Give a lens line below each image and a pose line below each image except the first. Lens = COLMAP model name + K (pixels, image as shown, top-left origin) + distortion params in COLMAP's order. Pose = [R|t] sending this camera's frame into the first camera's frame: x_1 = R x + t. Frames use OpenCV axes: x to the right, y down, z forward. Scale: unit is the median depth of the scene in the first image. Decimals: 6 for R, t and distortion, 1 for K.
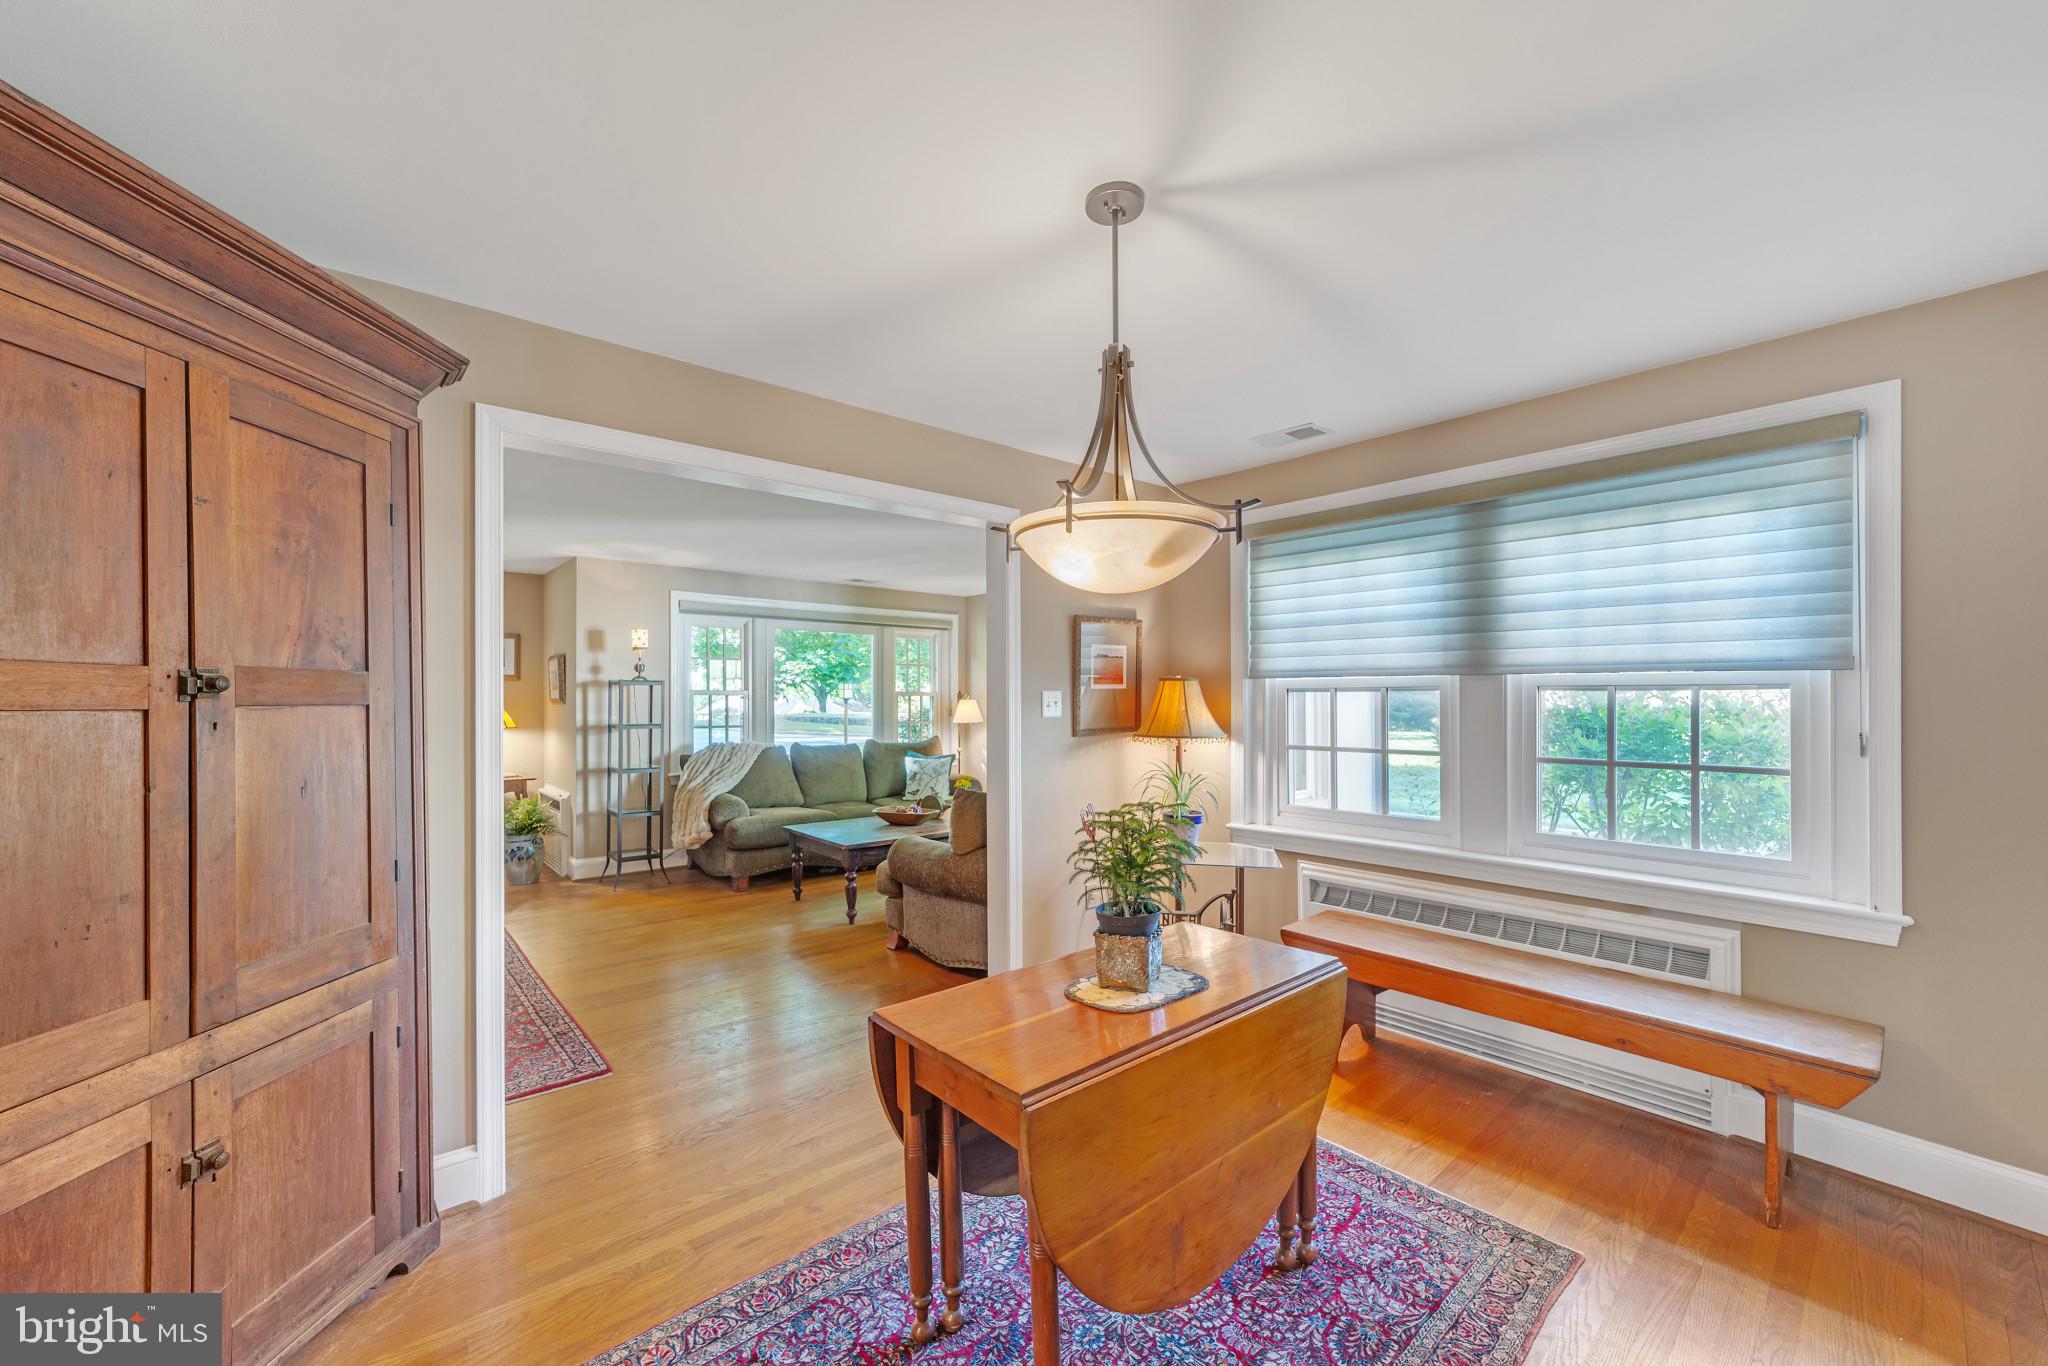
lens RADIAL K [[797.7, 0, 1020.7], [0, 797.7, 689.7], [0, 0, 1]] dist [0.000850, 0.001696]
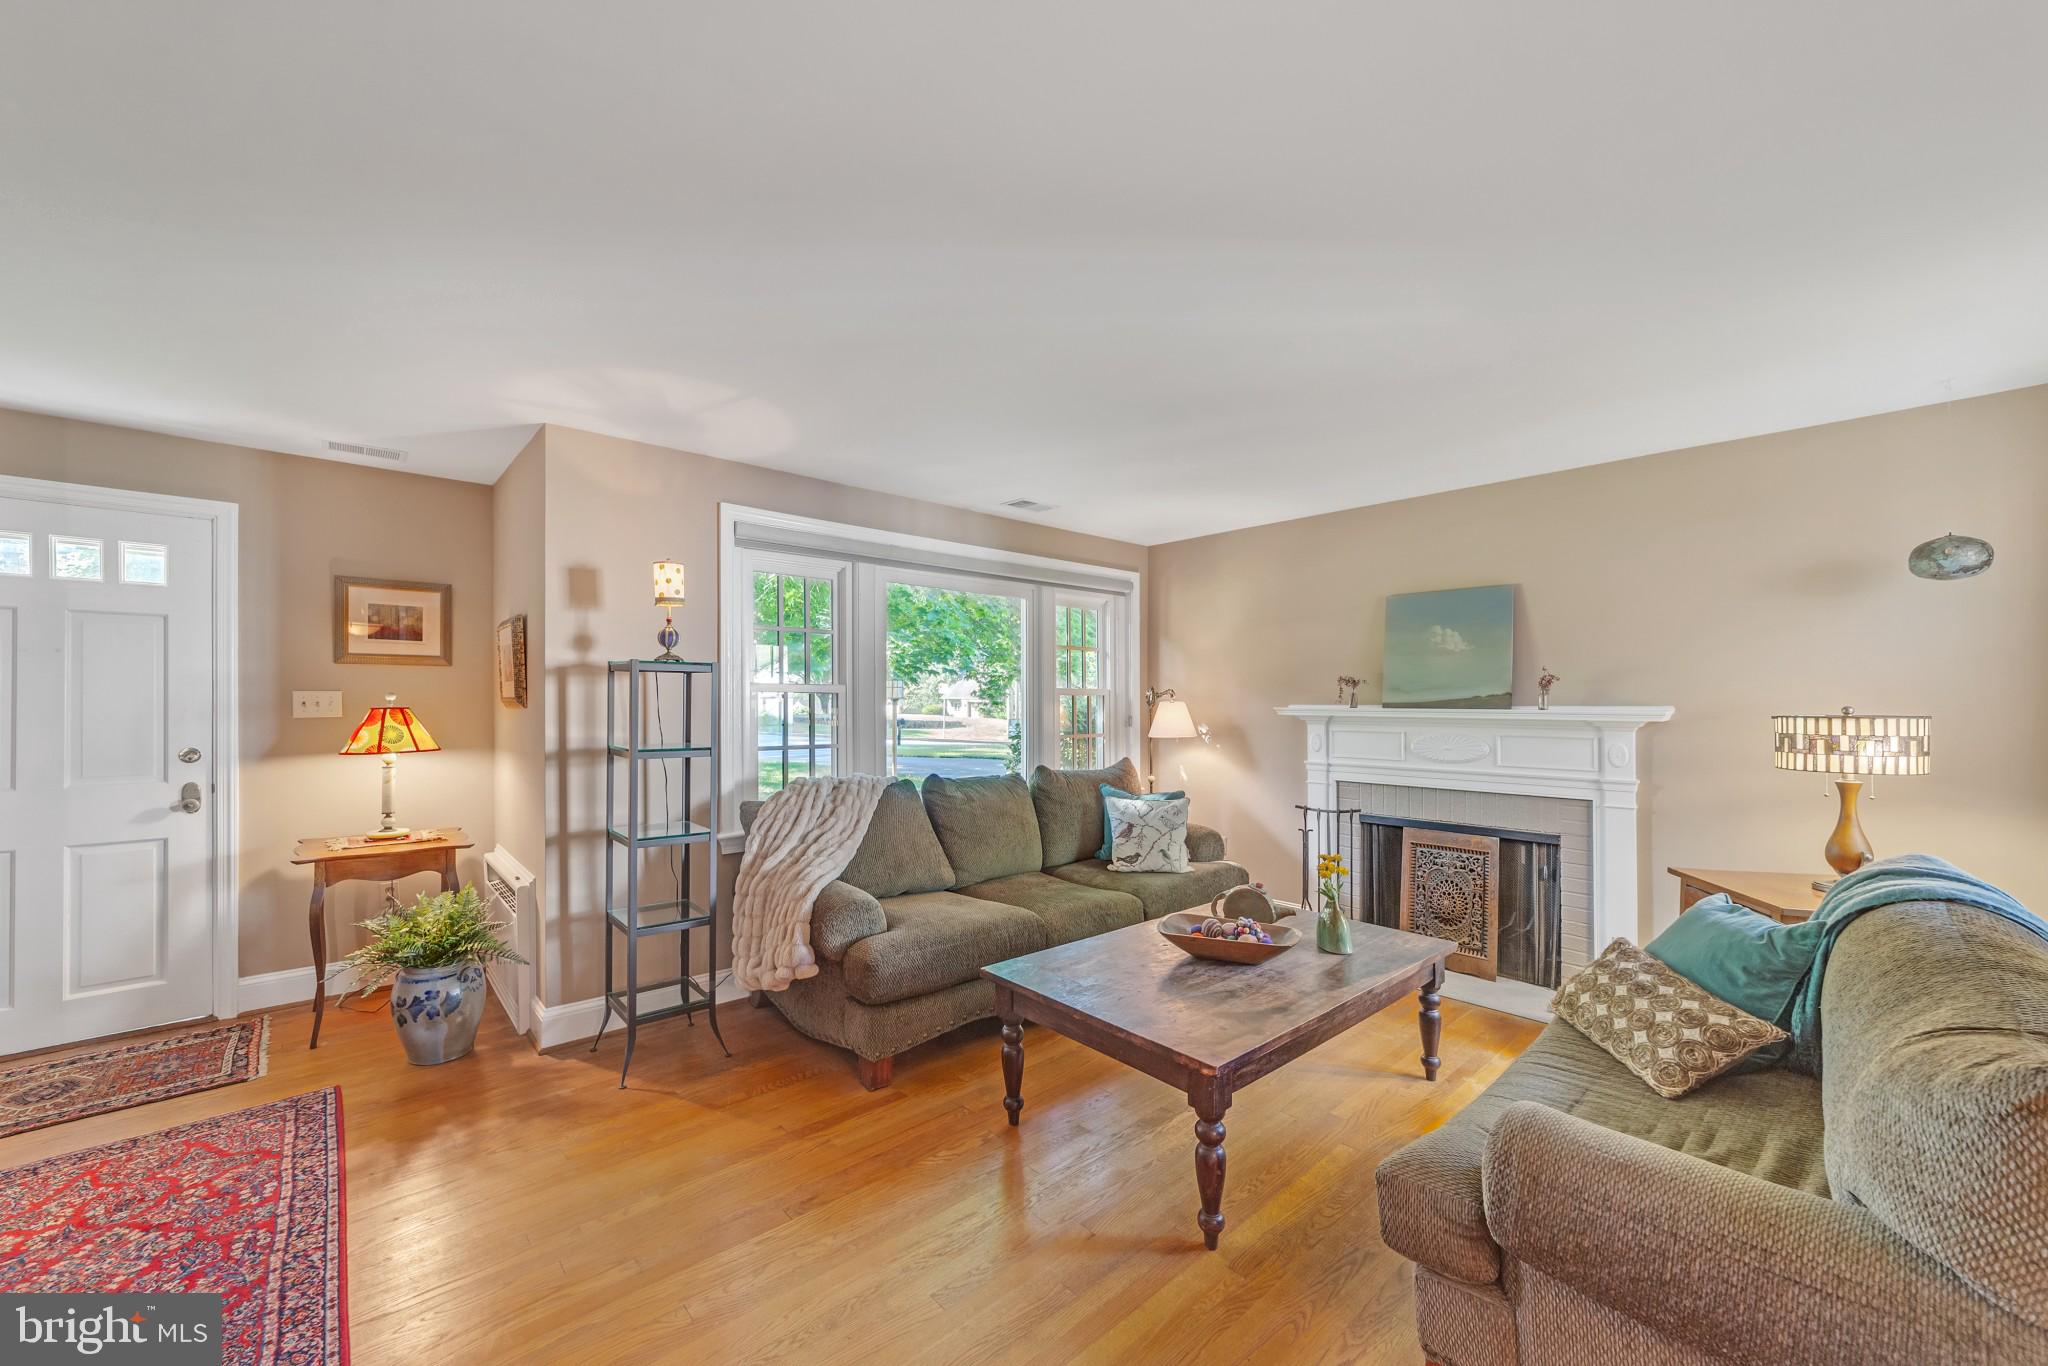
lens RADIAL K [[797.7, 0, 1030.8], [0, 797.7, 698.9], [0, 0, 1]] dist [0.000850, 0.001696]
pose [[0.999860, 0.002143, 0.016585, -0.246874], [-0.002300, 0.999952, 0.009477, 0.006397], [-0.016564, -0.009514, 0.999818, 0.470253]]
